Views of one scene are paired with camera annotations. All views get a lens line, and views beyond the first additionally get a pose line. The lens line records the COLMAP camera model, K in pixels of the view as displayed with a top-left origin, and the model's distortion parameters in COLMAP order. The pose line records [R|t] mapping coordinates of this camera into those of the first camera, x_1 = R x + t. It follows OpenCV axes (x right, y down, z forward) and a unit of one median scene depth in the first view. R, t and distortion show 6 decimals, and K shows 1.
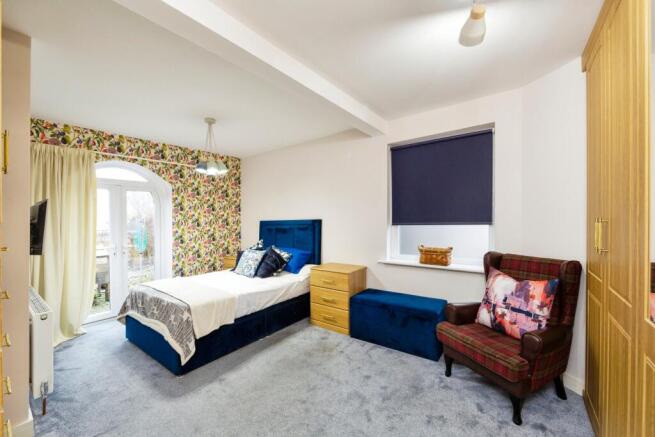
lens RADIAL K [[260.1, 0, 328.0], [0, 260.1, 222.2], [0, 0, 1]] dist [0.018115, 0.000129]
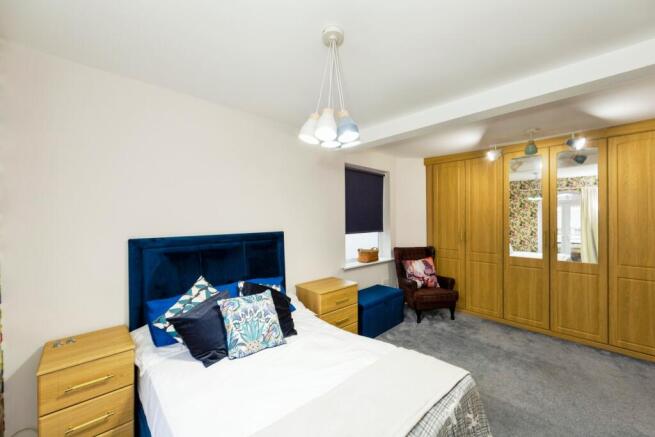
lens RADIAL K [[260.1, 0, 327.6], [0, 260.1, 221.2], [0, 0, 1]] dist [0.018115, 0.000129]
pose [[0.164335, 0.002943, 0.986400, -0.714171], [0.003667, 0.999987, -0.003595, -0.034935], [-0.986398, 0.004208, 0.164322, 0.713367]]
